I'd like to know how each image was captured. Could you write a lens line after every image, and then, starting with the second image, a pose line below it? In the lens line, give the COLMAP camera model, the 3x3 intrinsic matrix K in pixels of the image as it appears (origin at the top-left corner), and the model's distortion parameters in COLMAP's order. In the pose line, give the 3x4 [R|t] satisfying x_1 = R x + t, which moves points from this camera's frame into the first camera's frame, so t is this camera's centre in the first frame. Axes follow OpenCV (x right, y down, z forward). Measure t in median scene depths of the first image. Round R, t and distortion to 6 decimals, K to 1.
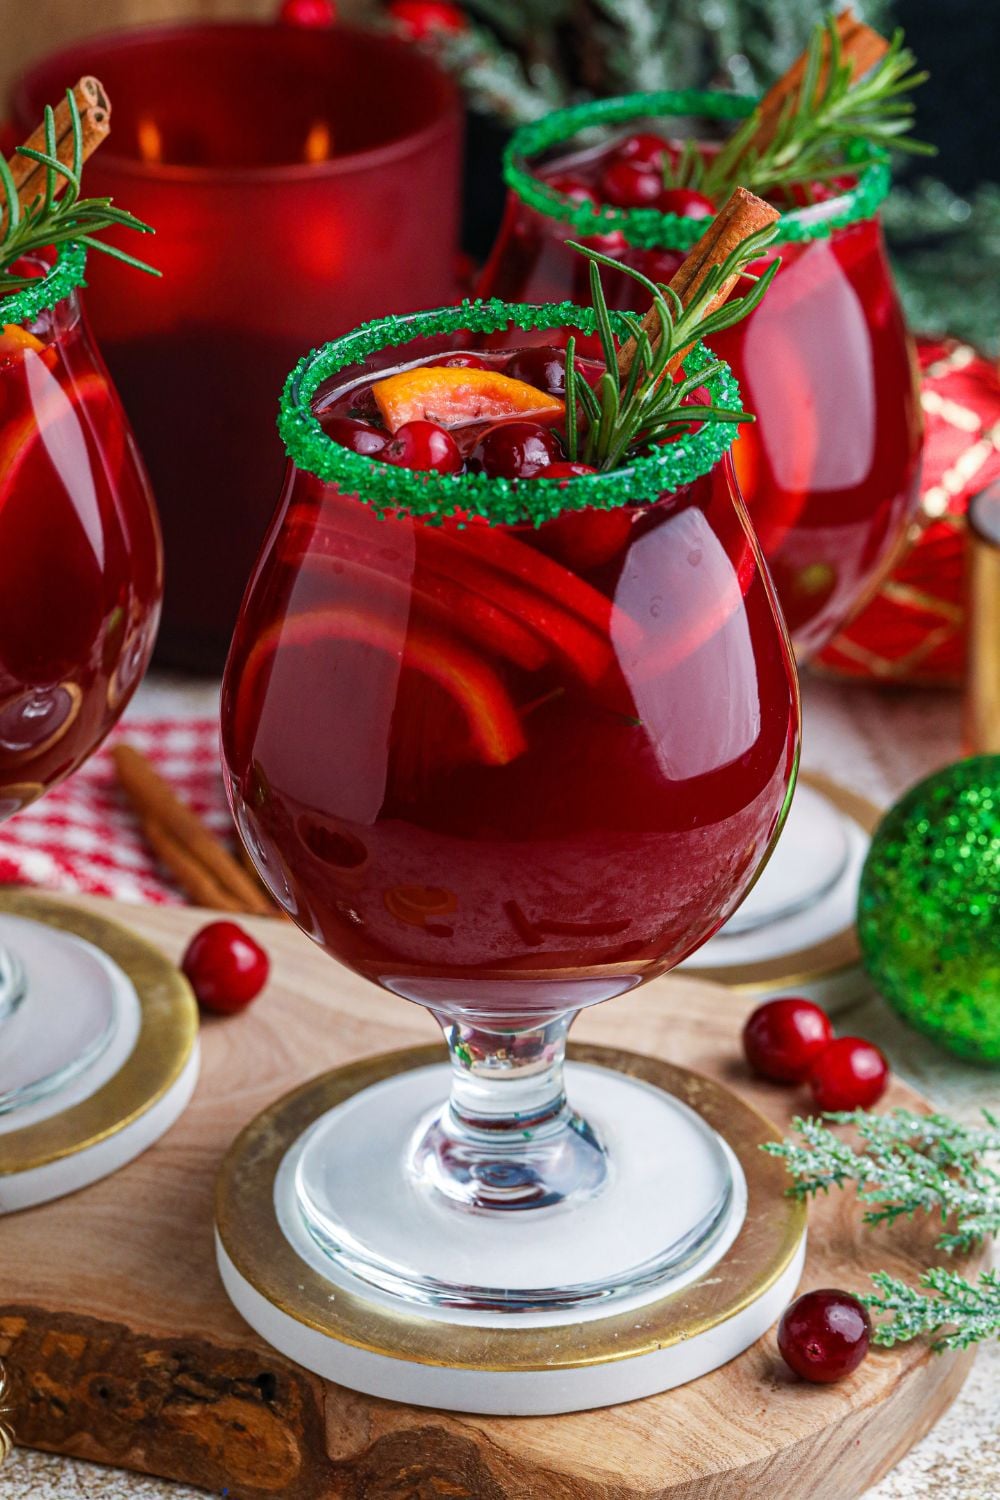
lens RADIAL K [[5136.4, 0, 459.9], [0, 5136.4, 709.8], [0, 0, 1]] dist [0.027604, 0.000000]
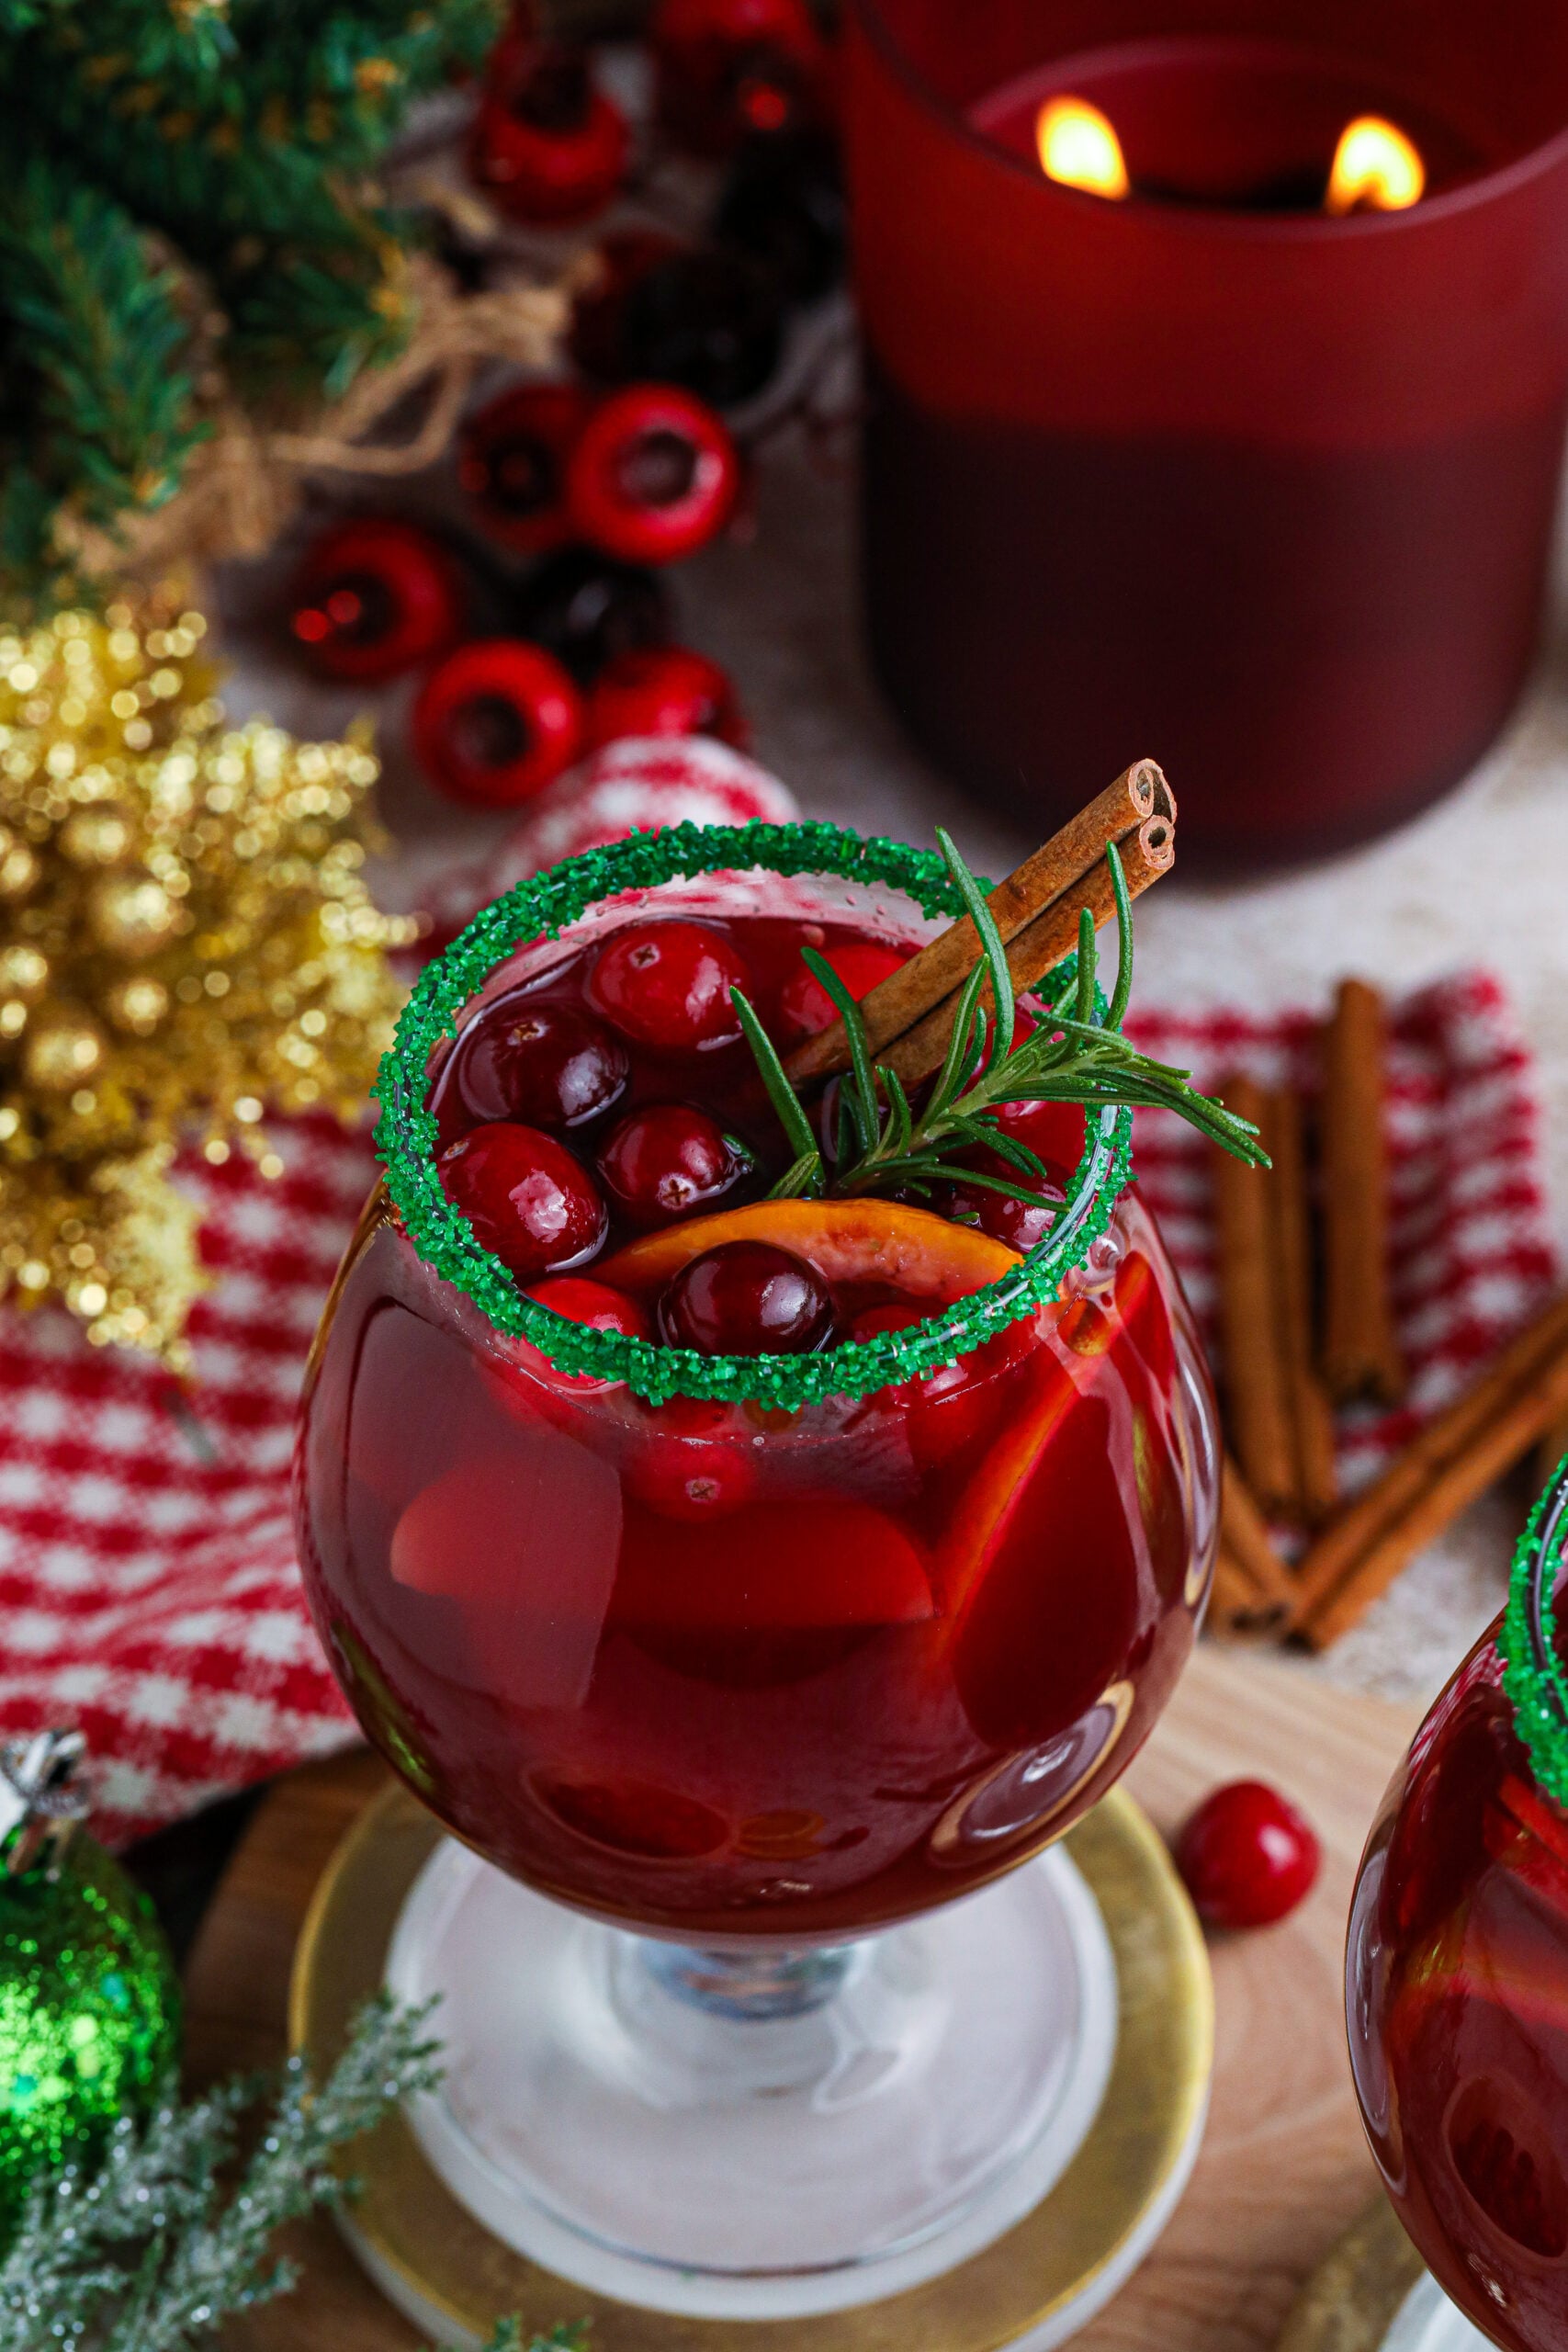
lens RADIAL K [[8053.2, 0, 763.7], [0, 8053.2, 1193.9], [0, 0, 1]] dist [0.027604, 0.000000]
pose [[0.999206, 0.035583, -0.017904, -0.097588], [-0.026186, 0.925475, 0.377902, -0.418179], [0.030017, -0.377133, 0.925673, 0.166483]]
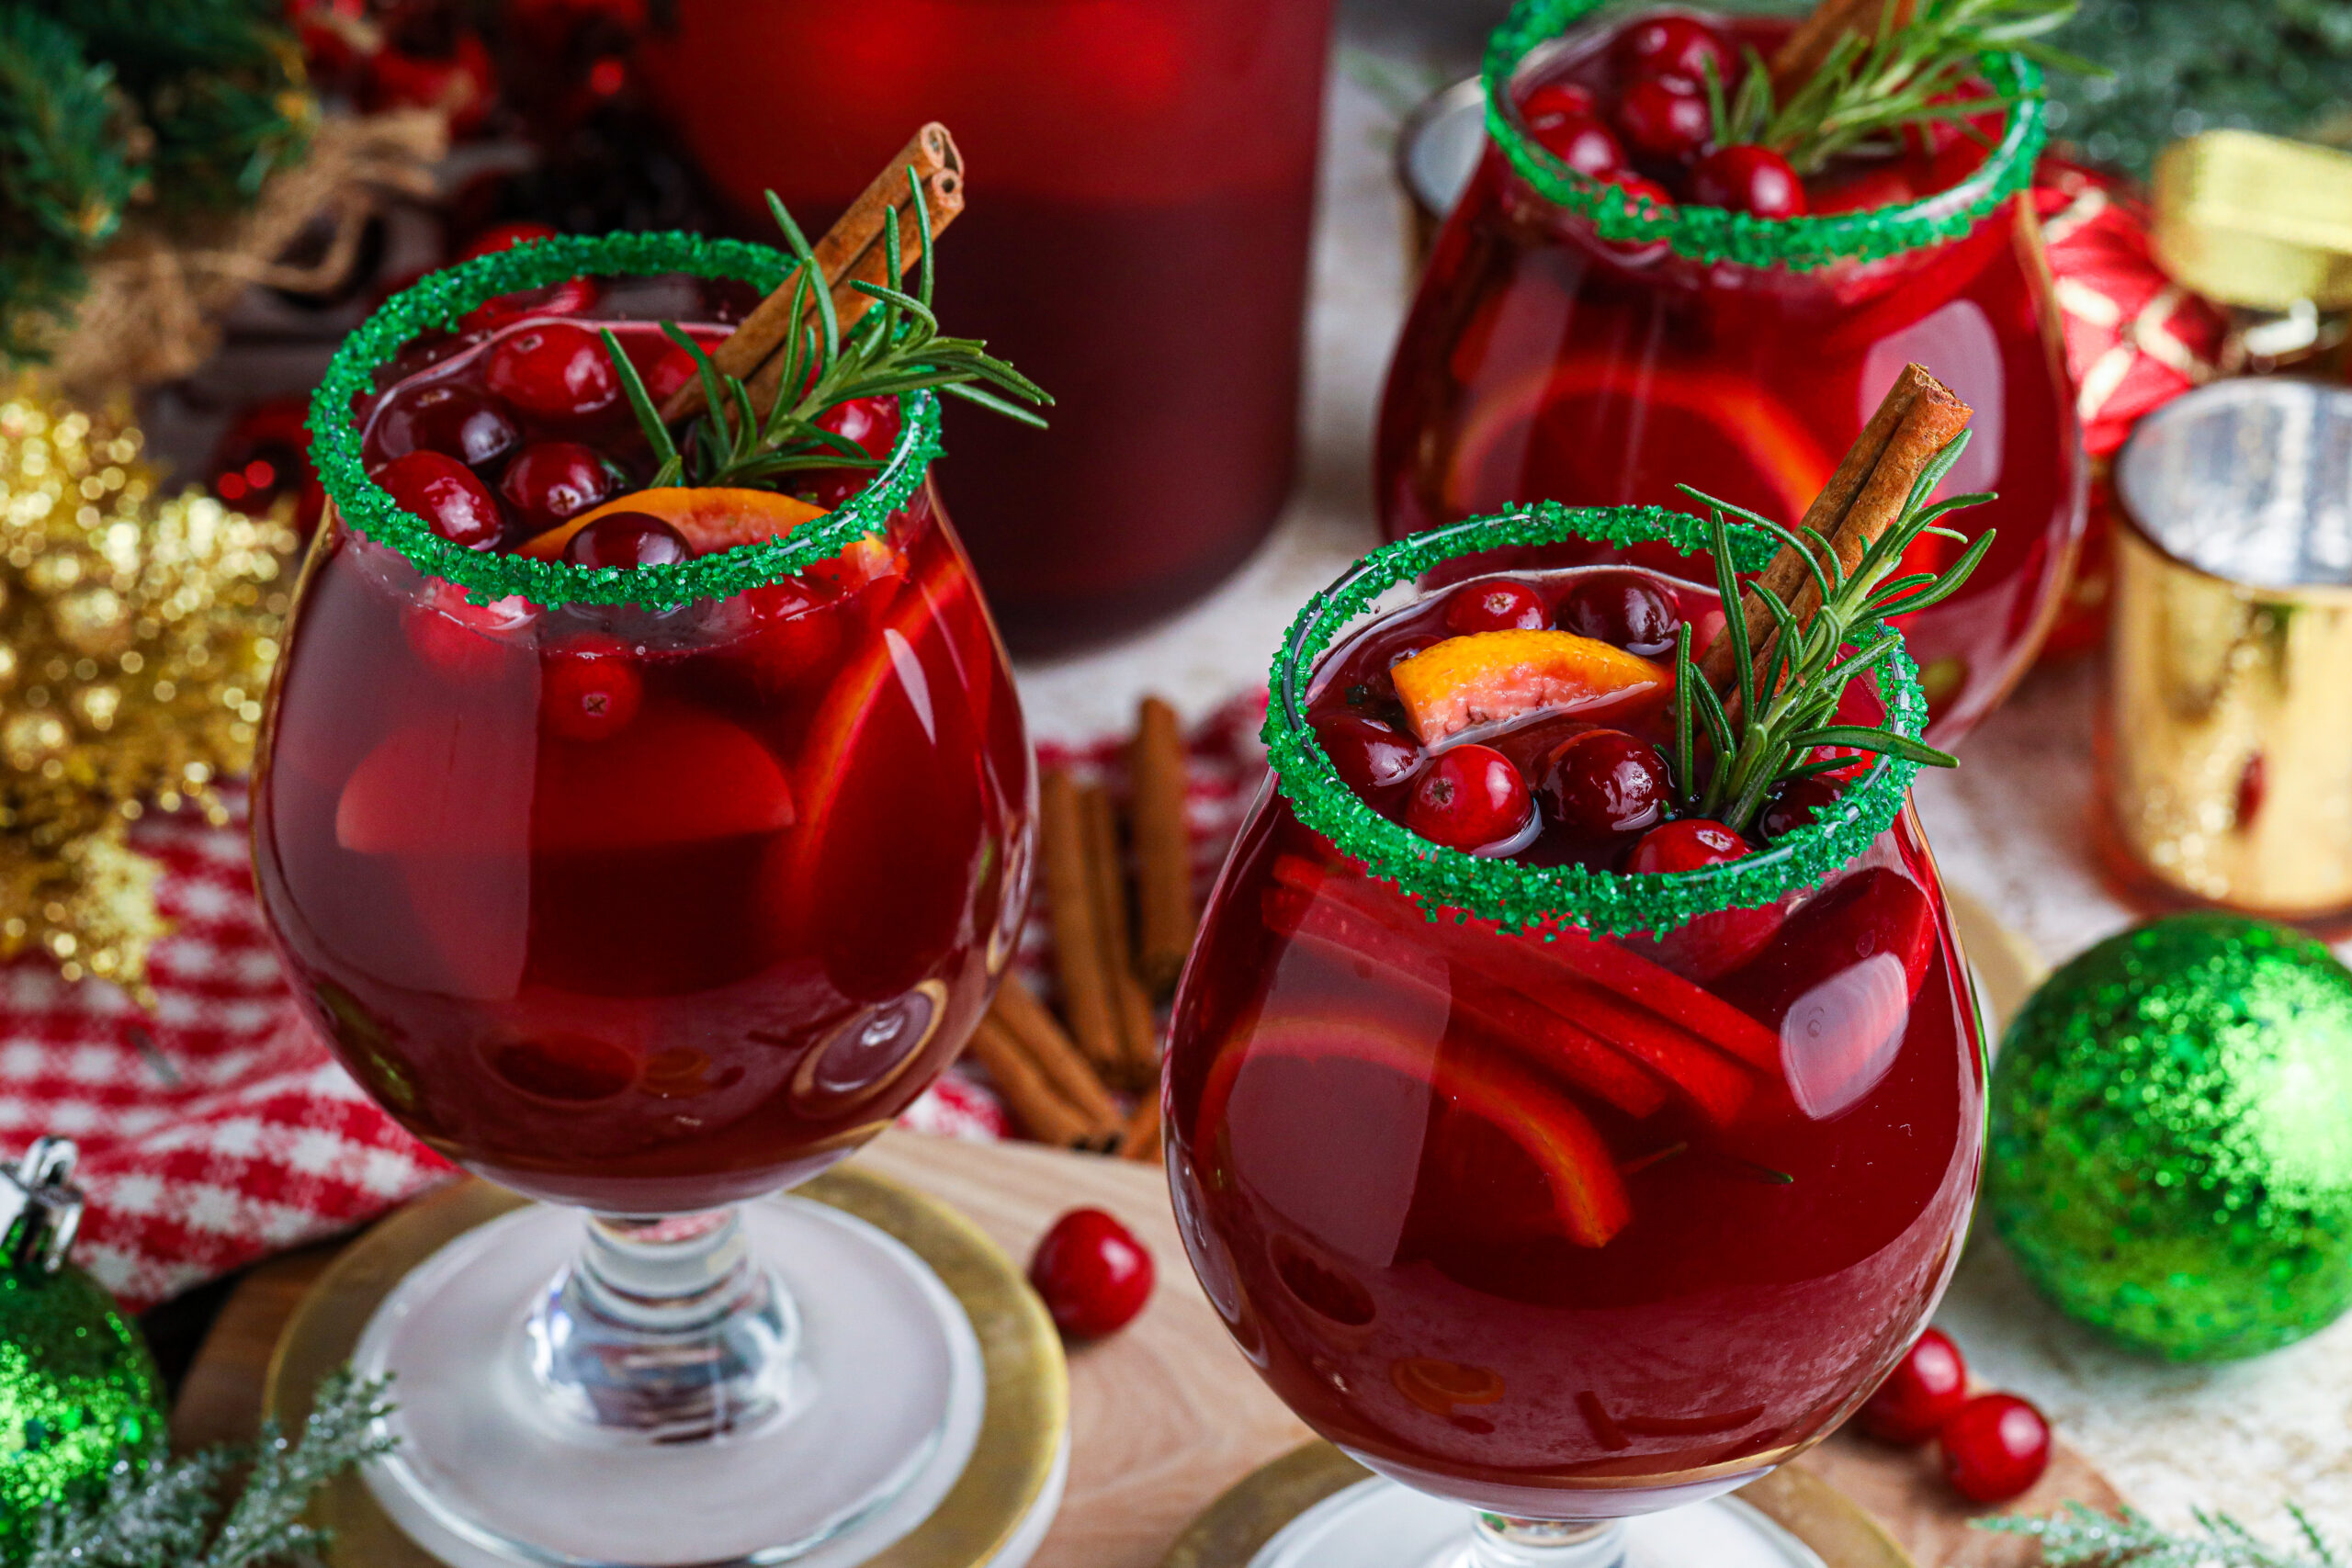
lens RADIAL K [[8053.2, 0, 1174.8], [0, 8053.2, 790.7], [0, 0, 1]] dist [0.027604, 0.000000]
pose [[0.998891, -0.016845, 0.043959, -0.089840], [0.009105, 0.985285, 0.170675, -0.221656], [-0.046187, -0.170086, 0.984346, -0.071621]]
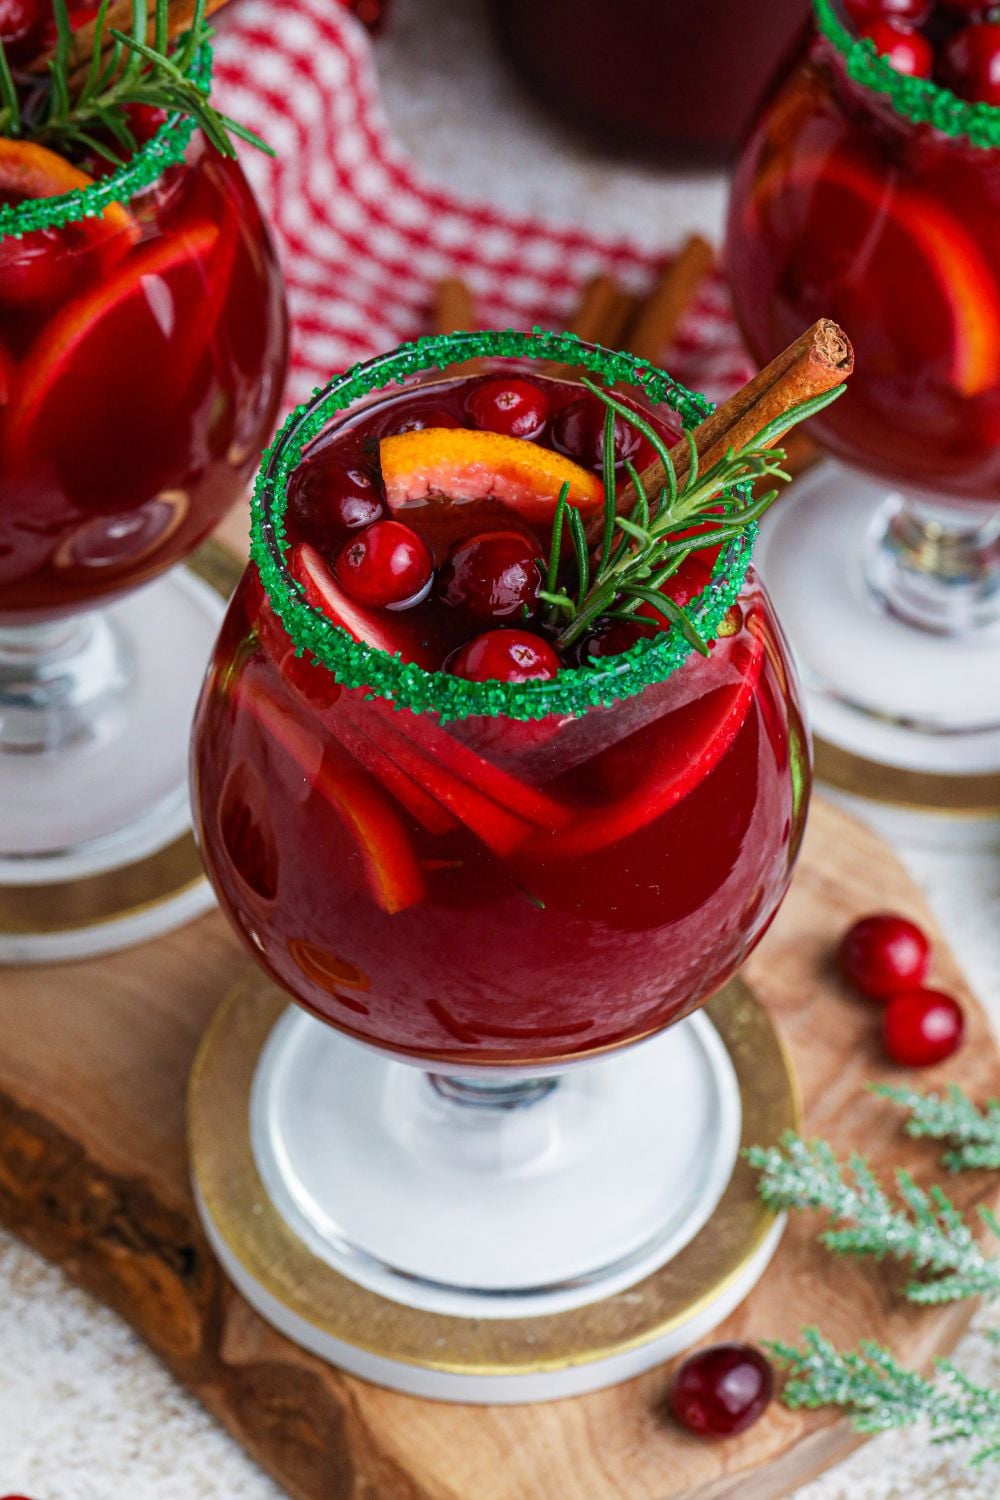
lens RADIAL K [[5136.4, 0, 451.1], [0, 5136.4, 864.3], [0, 0, 1]] dist [0.027604, 0.000000]
pose [[0.940293, 0.273245, -0.202943, 0.190505], [-0.166828, 0.889709, 0.424954, -0.366593], [0.296677, -0.365725, 0.882172, 0.162943]]
